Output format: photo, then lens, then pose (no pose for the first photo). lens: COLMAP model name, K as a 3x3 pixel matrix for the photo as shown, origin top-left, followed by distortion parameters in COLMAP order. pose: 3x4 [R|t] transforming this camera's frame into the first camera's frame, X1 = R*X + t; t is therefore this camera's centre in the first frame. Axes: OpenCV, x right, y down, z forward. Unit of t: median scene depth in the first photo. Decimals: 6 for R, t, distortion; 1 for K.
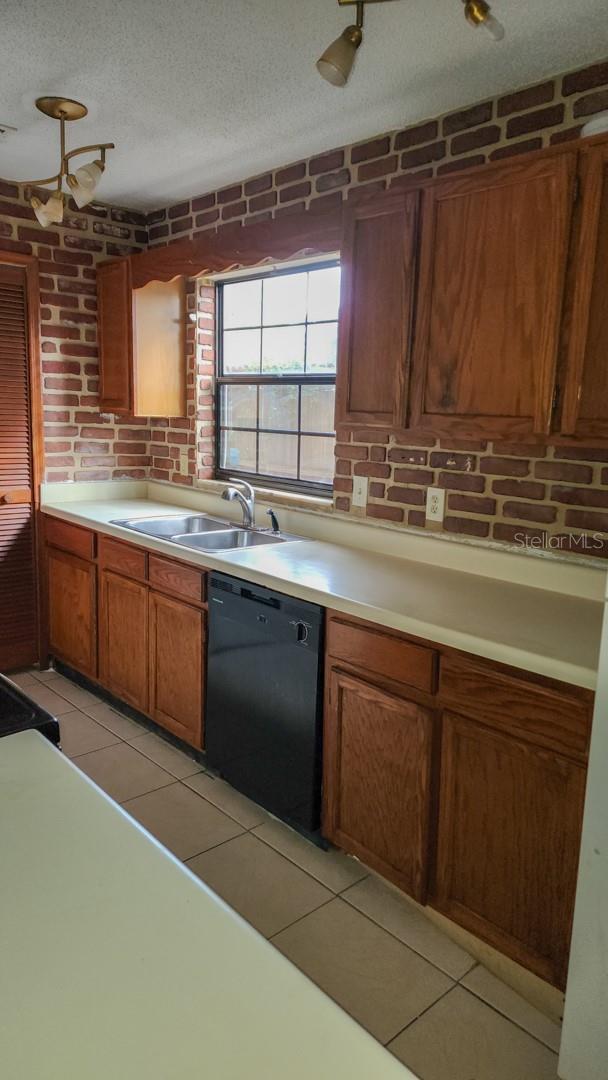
lens RADIAL K [[713.5, 0, 305.8], [0, 713.5, 536.7], [0, 0, 1]] dist [0.007039, 0.000851]
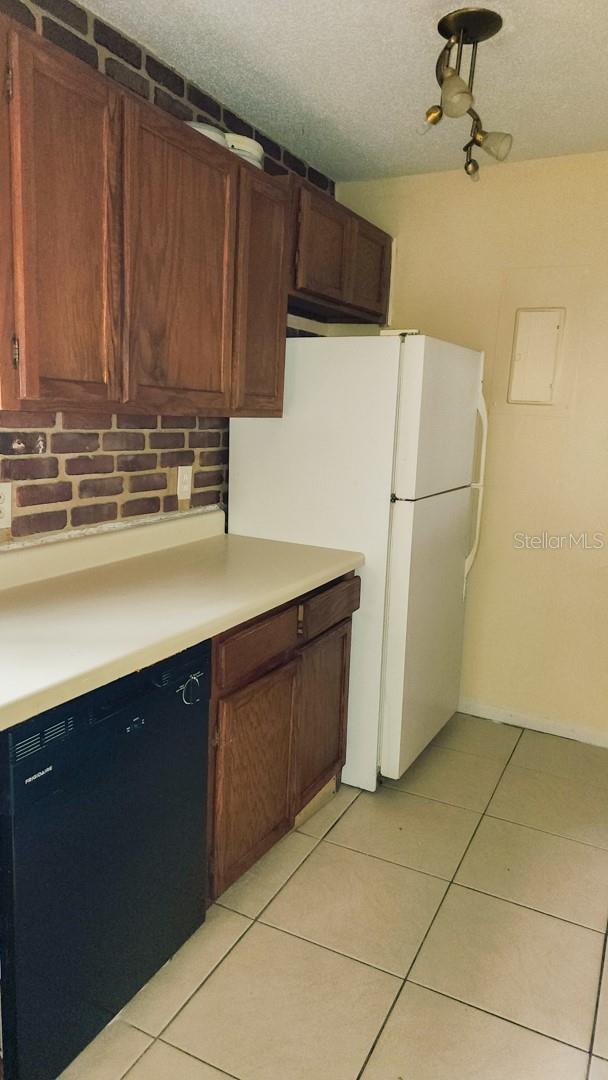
lens RADIAL K [[713.5, 0, 304.8], [0, 713.5, 541.1], [0, 0, 1]] dist [0.007039, 0.000851]
pose [[-0.371639, -0.211925, 0.903865, -0.647887], [0.108253, 0.957063, 0.268908, -0.188418], [-0.922044, 0.197783, -0.332741, 1.058947]]
